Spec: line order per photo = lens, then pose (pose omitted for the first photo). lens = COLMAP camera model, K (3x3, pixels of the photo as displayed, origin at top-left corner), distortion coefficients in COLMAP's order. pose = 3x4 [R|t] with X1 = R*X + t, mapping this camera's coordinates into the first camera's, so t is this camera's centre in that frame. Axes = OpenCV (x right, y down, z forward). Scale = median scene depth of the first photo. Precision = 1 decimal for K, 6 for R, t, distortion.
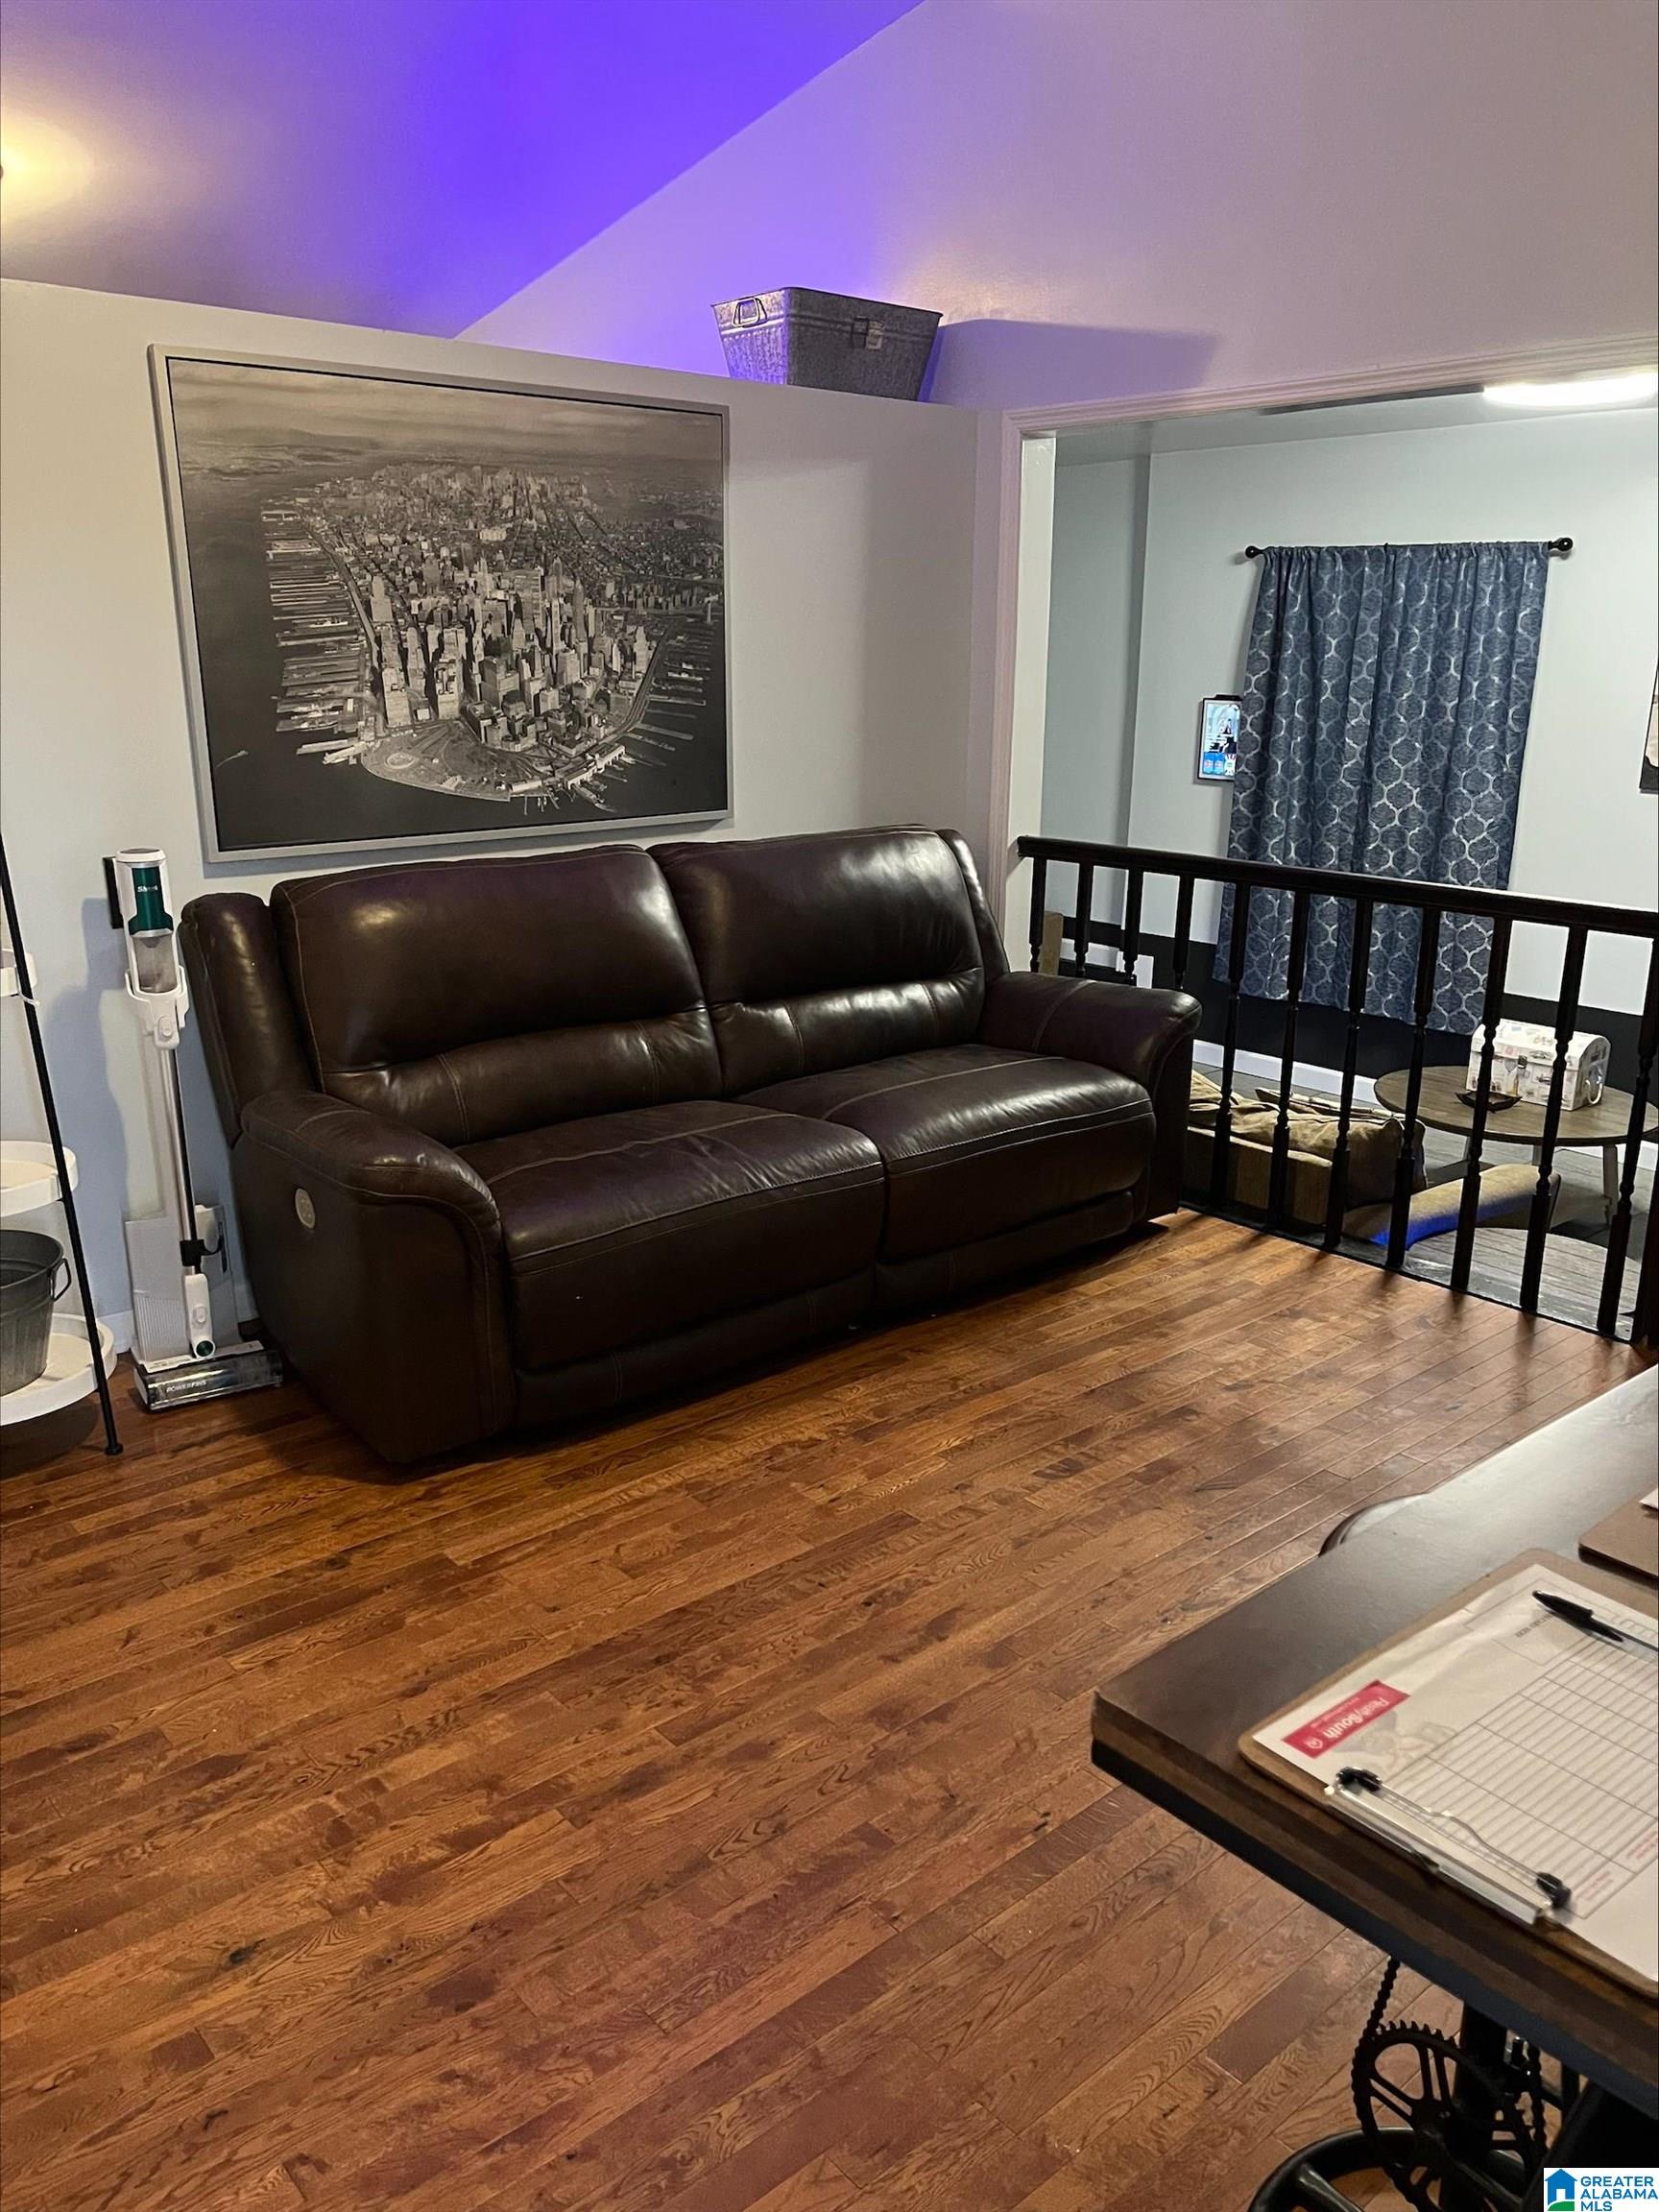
lens RADIAL K [[1687.7, 0, 824.0], [0, 1687.7, 1133.4], [0, 0, 1]] dist [0.029561, -0.005843]
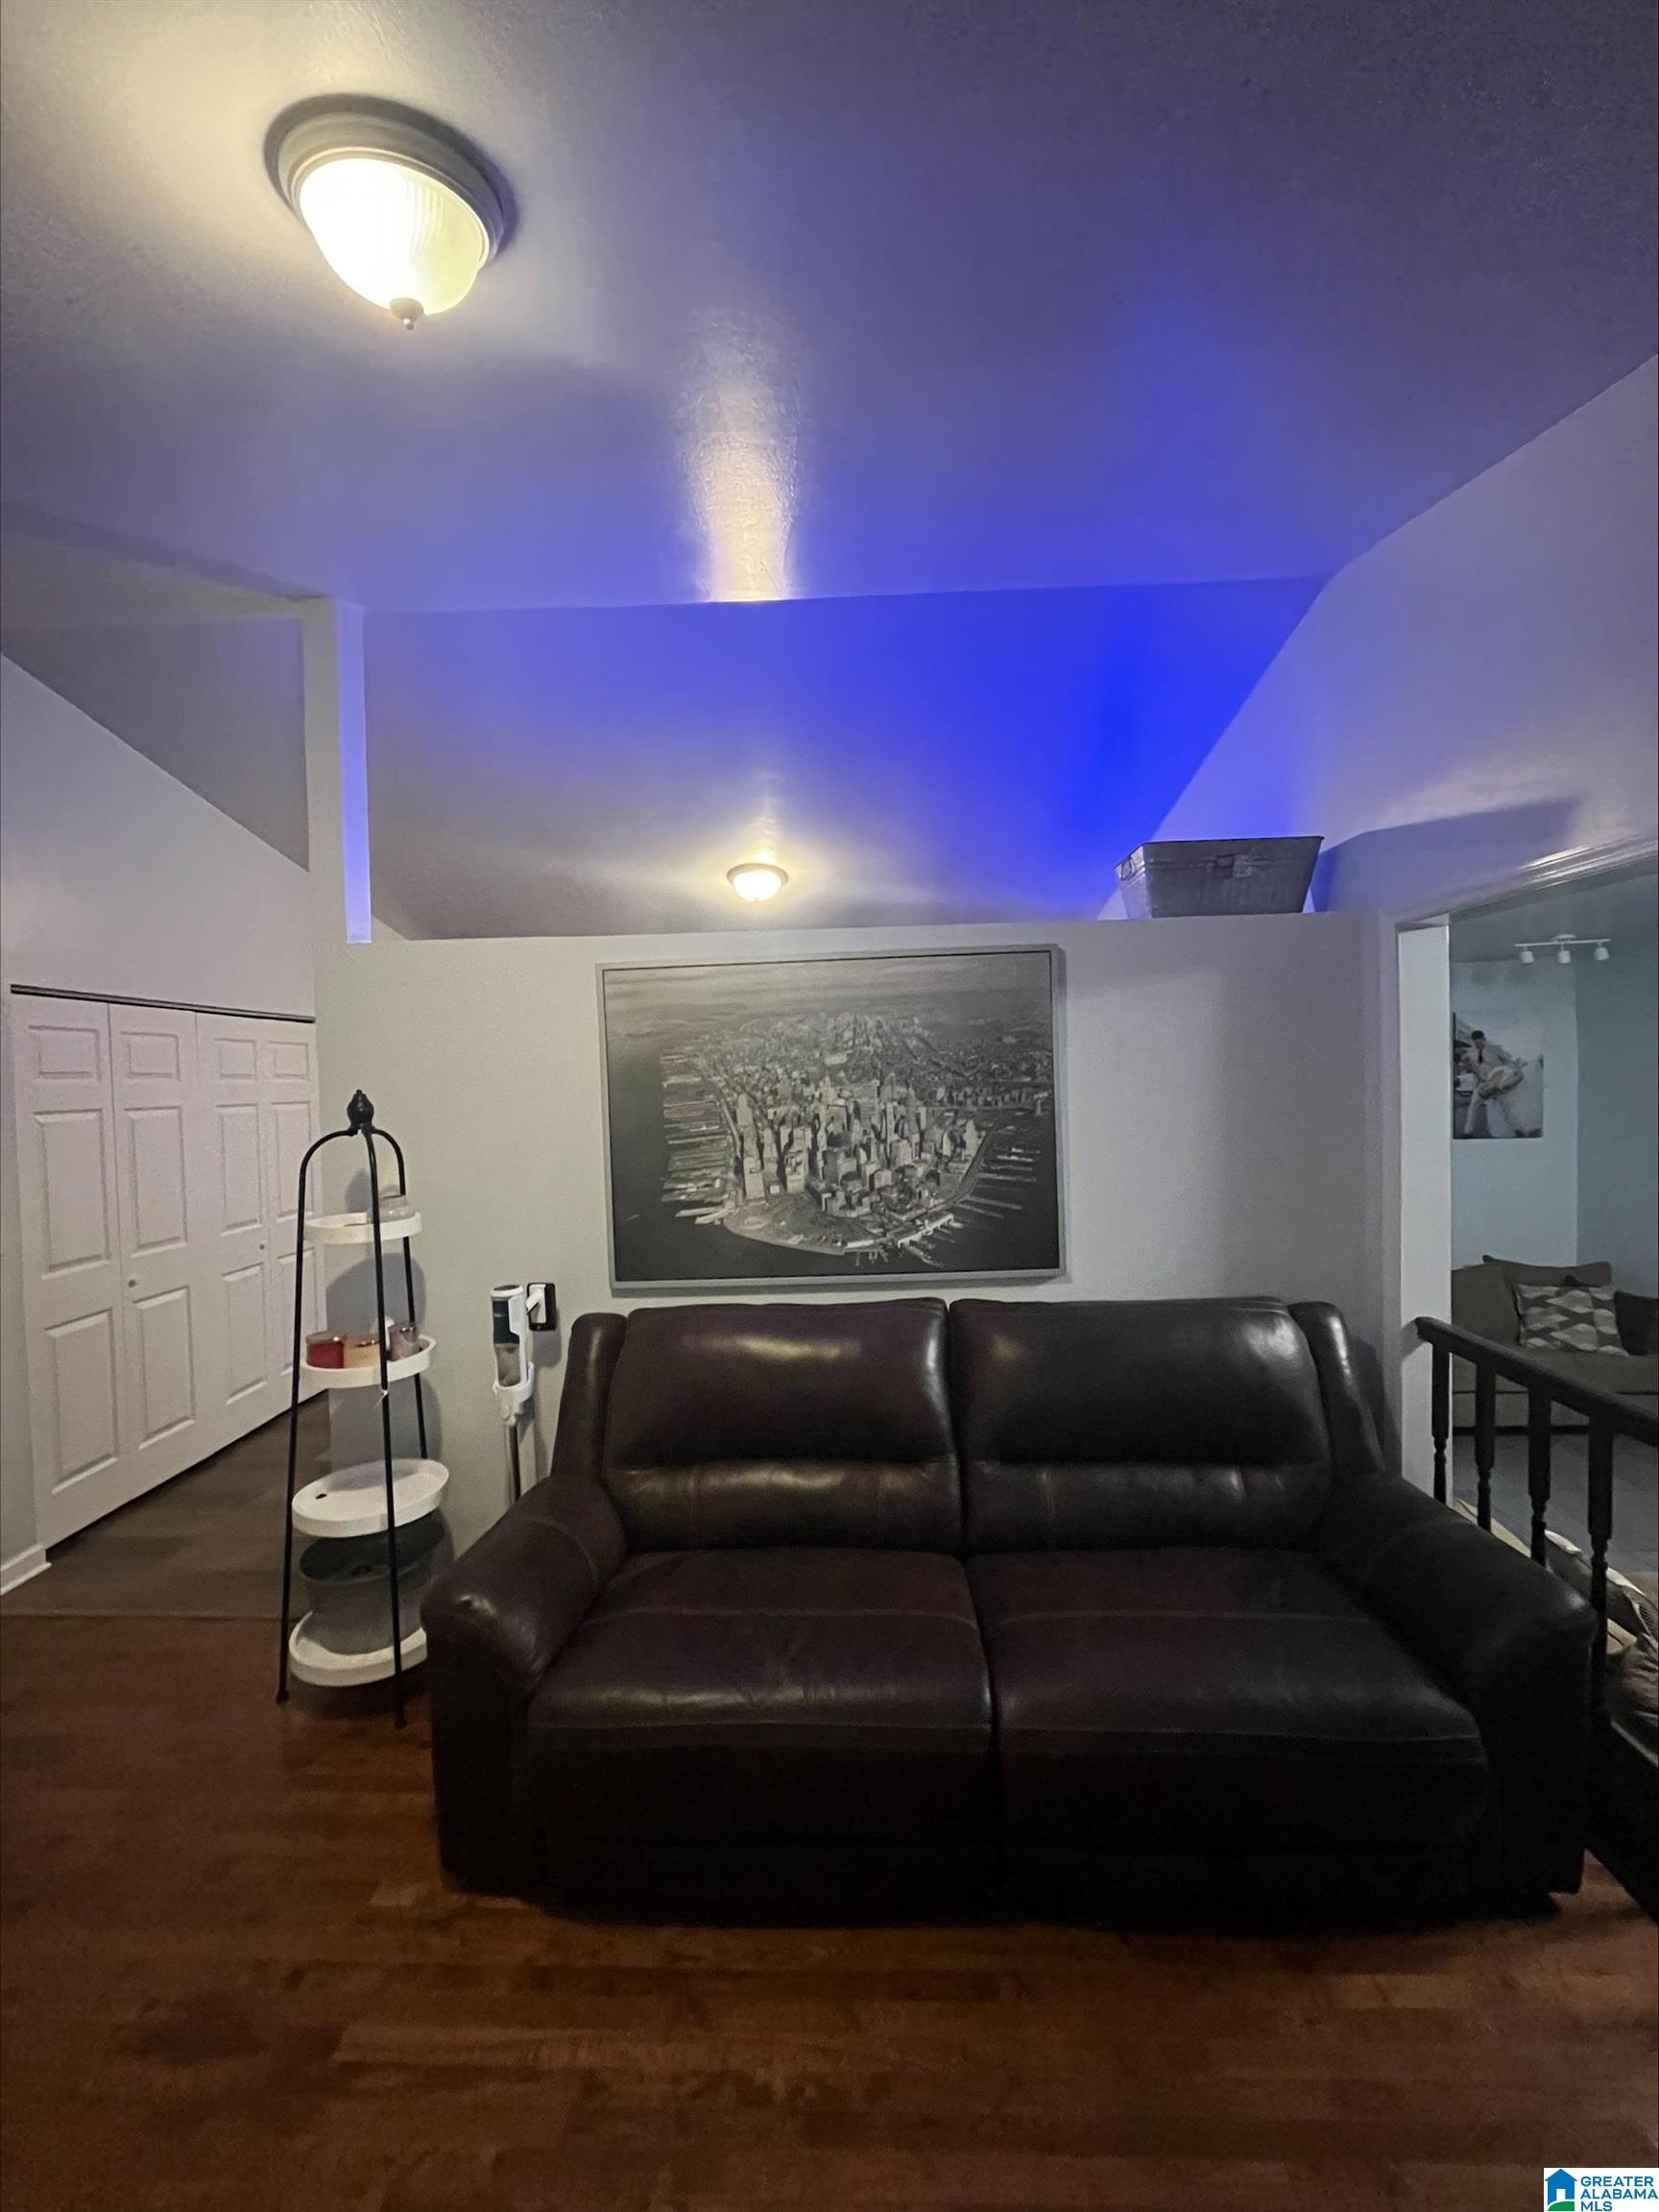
lens RADIAL K [[887.4, 0, 829.5], [0, 887.4, 1106.0], [0, 0, 1]] dist [-0.001266, -0.000135]
pose [[0.728830, -0.005649, -0.684672, 0.267316], [-0.160312, 0.970763, -0.178661, -0.184272], [0.665663, 0.239975, 0.706615, 0.491302]]
